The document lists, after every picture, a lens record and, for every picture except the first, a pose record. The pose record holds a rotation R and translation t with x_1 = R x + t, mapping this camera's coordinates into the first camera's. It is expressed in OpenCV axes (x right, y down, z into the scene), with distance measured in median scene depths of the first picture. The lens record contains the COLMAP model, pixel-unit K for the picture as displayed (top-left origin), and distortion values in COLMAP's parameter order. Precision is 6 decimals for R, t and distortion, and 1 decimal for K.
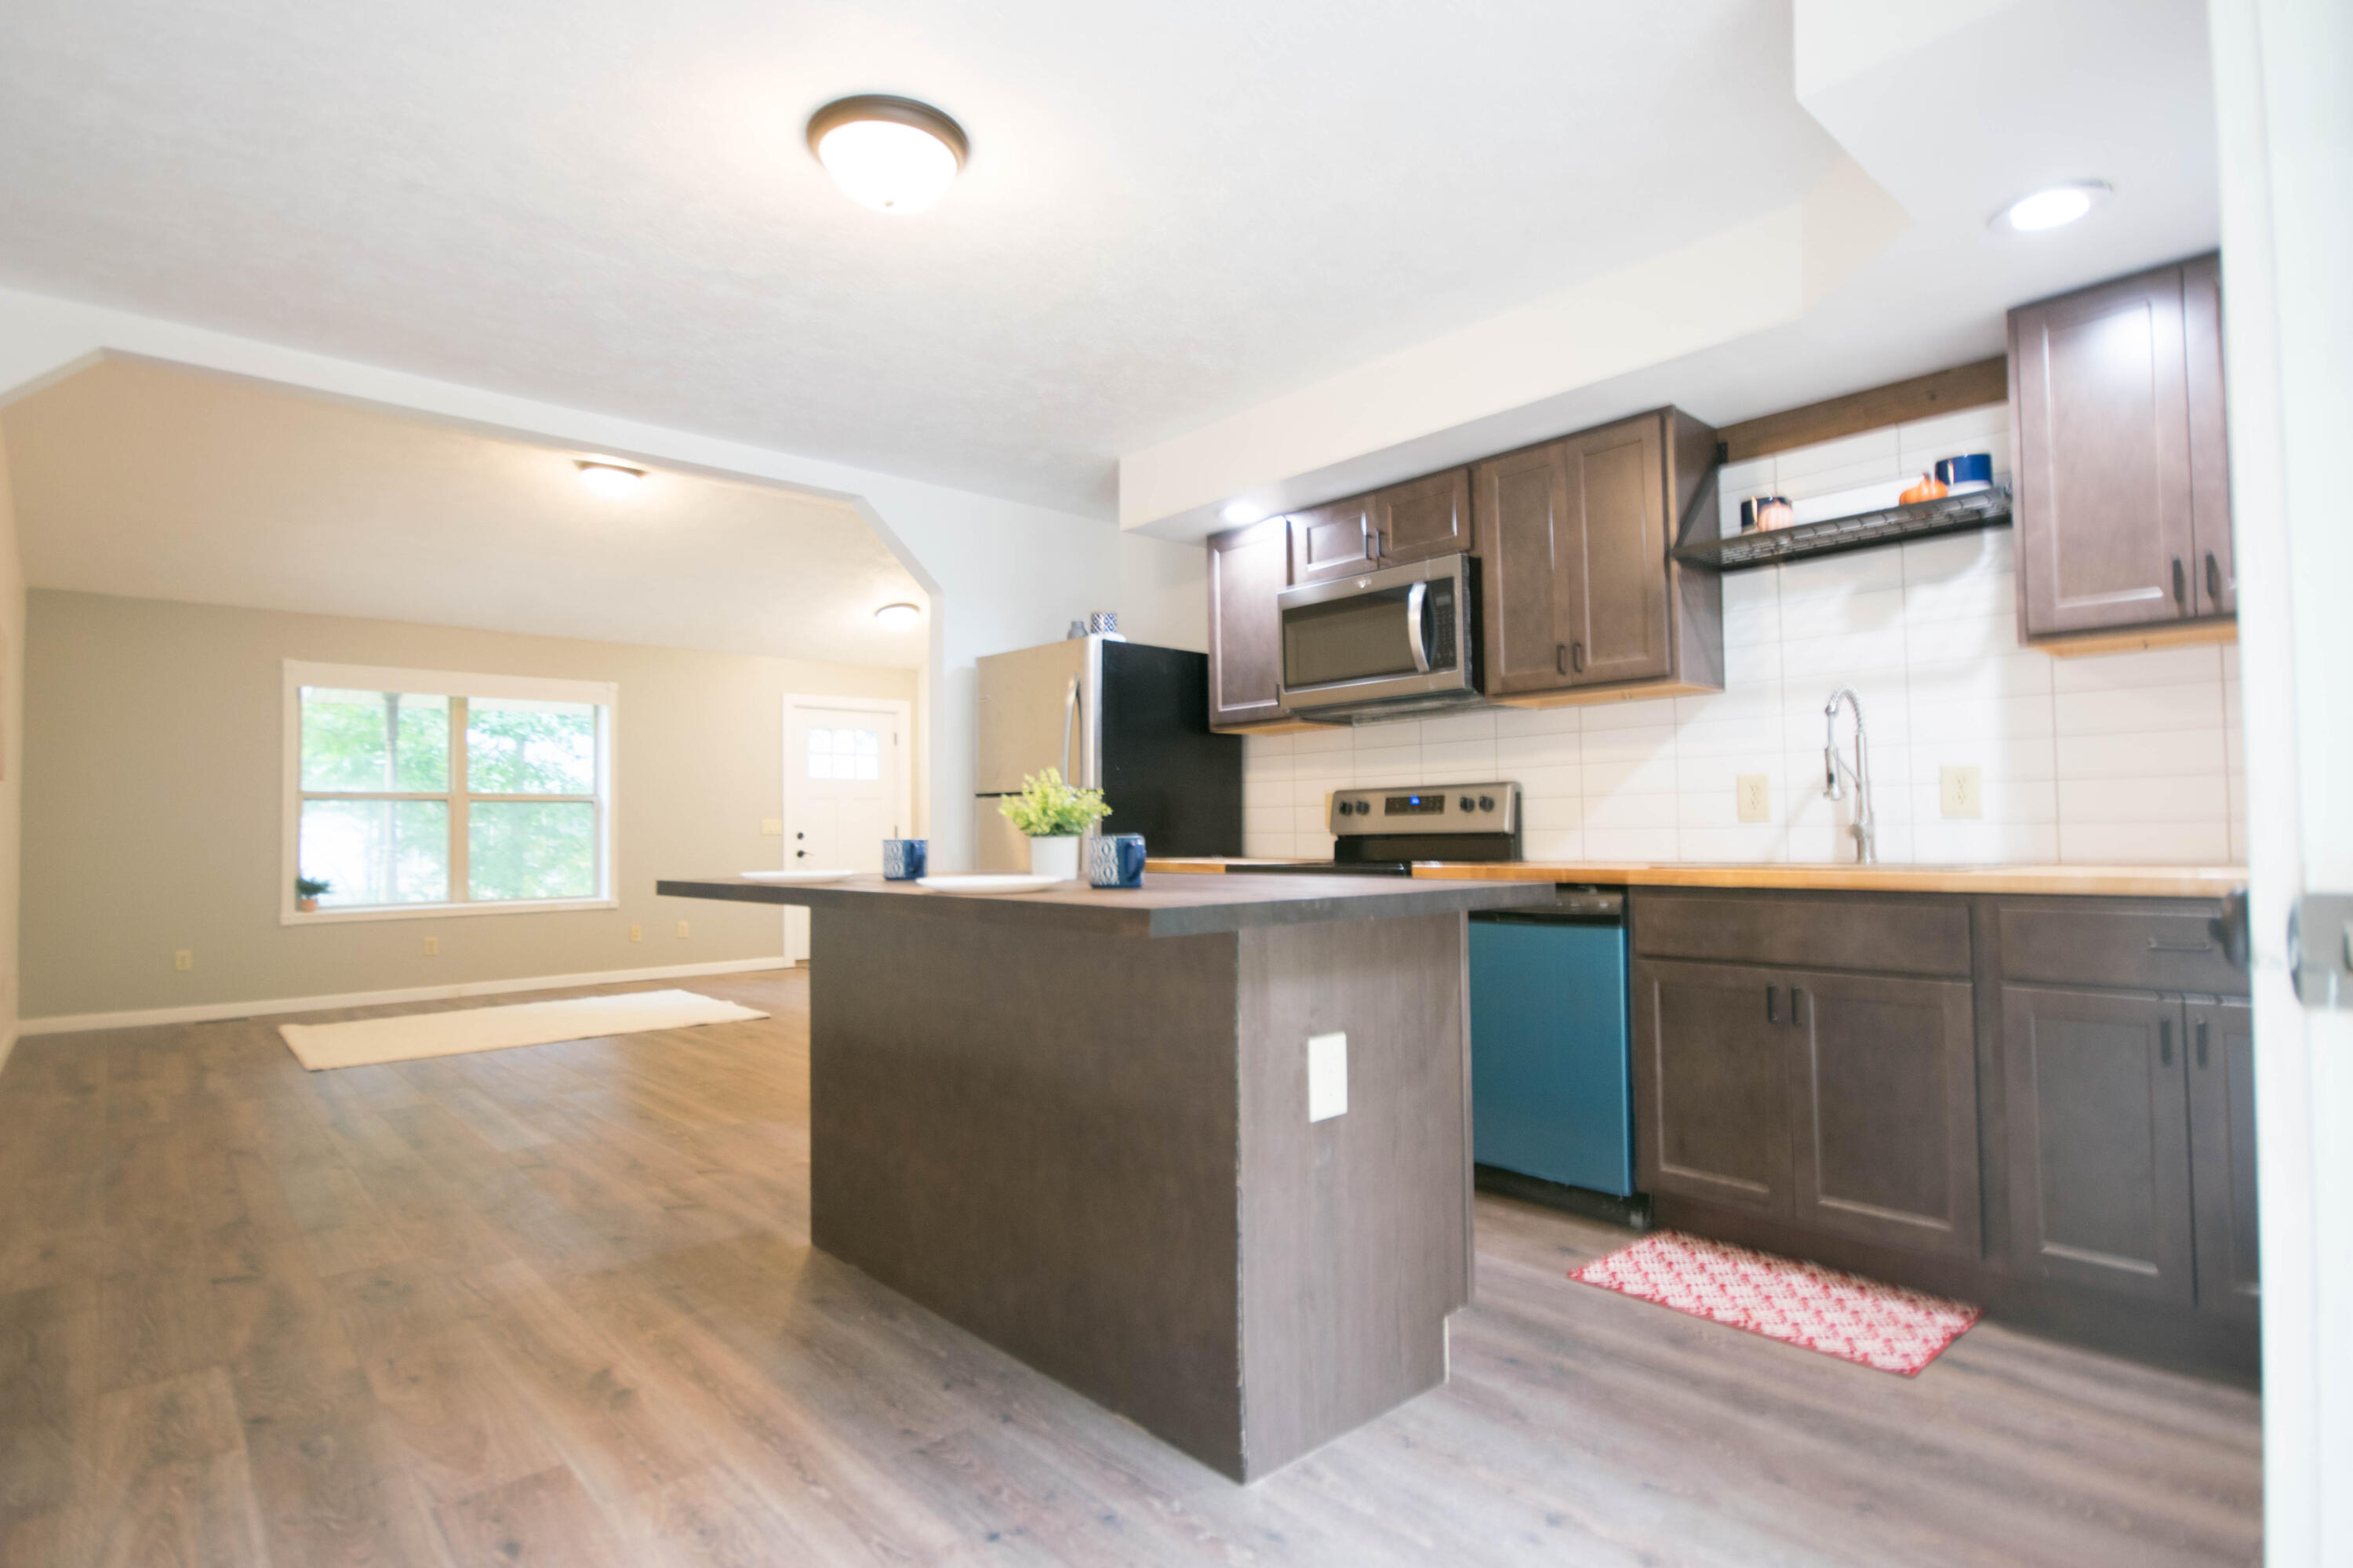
lens RADIAL K [[1194.8, 0, 1178.7], [0, 1194.8, 793.6], [0, 0, 1]] dist [-0.001426, -0.000419]
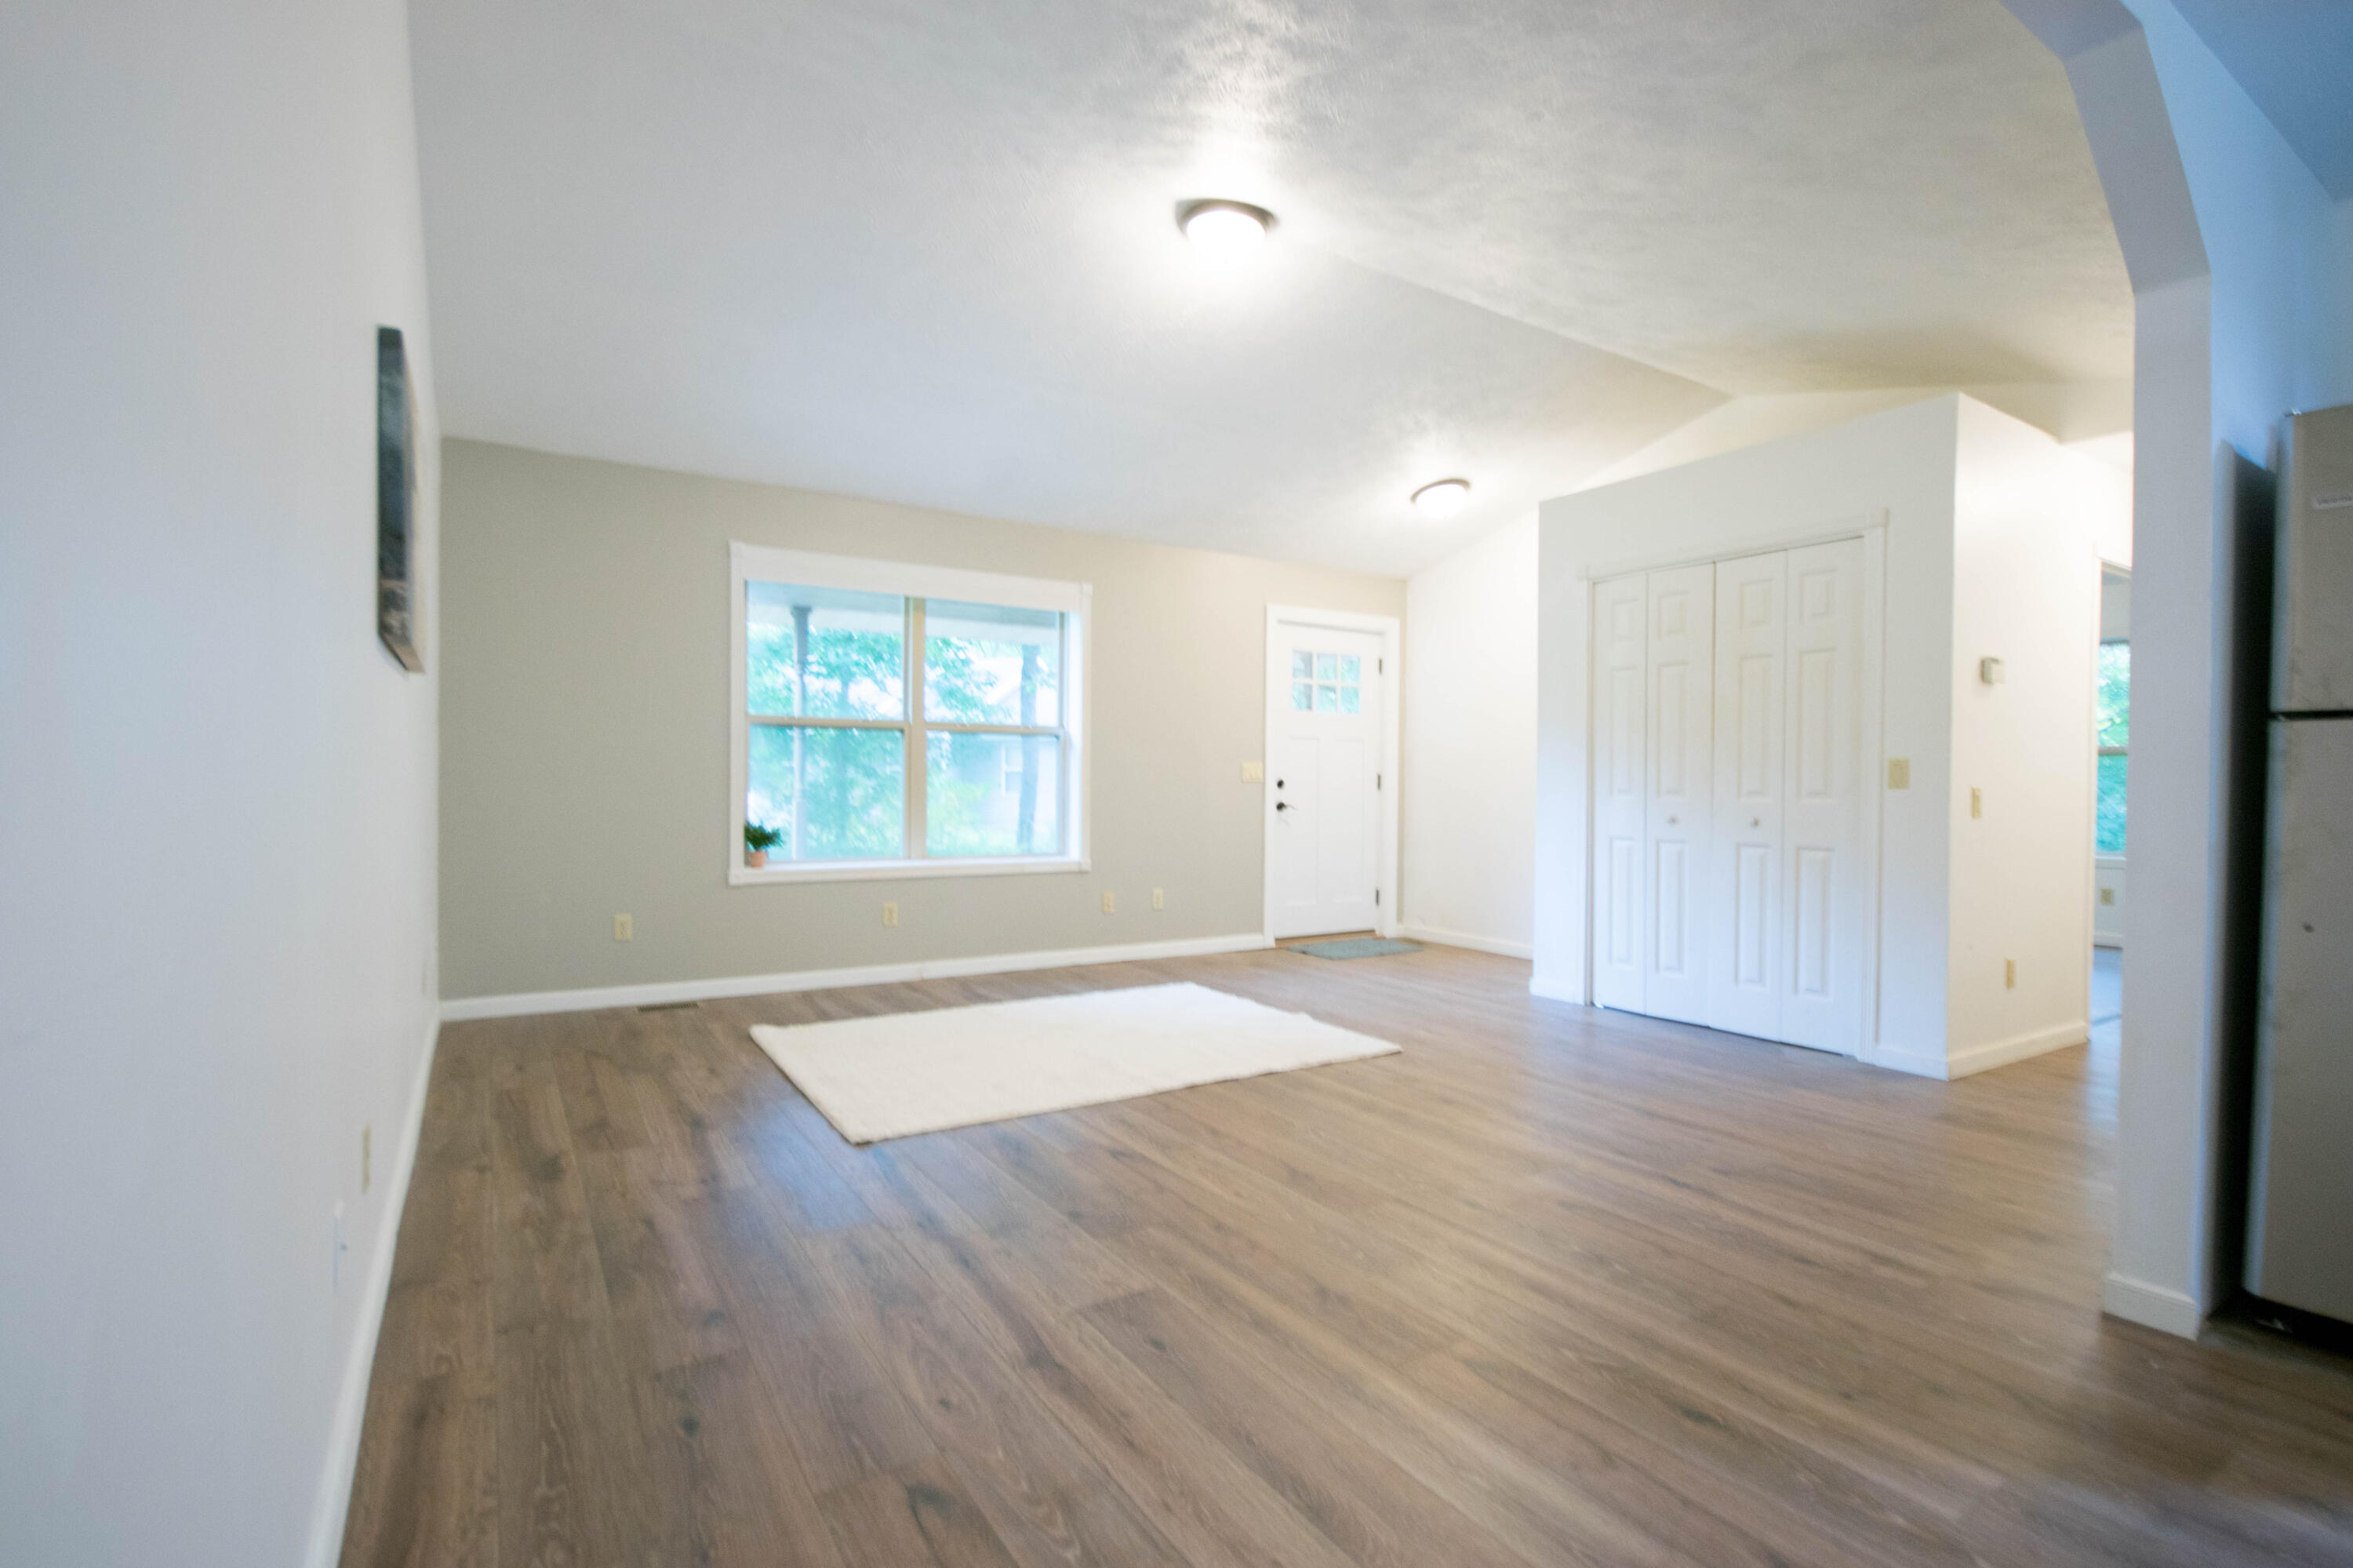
lens RADIAL K [[1067.7, 0, 1150.9], [0, 1067.7, 795.9], [0, 0, 1]] dist [-0.001625, -0.000230]
pose [[0.985888, 0.025146, -0.165508, -0.679945], [-0.017625, 0.998751, 0.046758, 0.027336], [0.166477, -0.043181, 0.985099, 0.669930]]
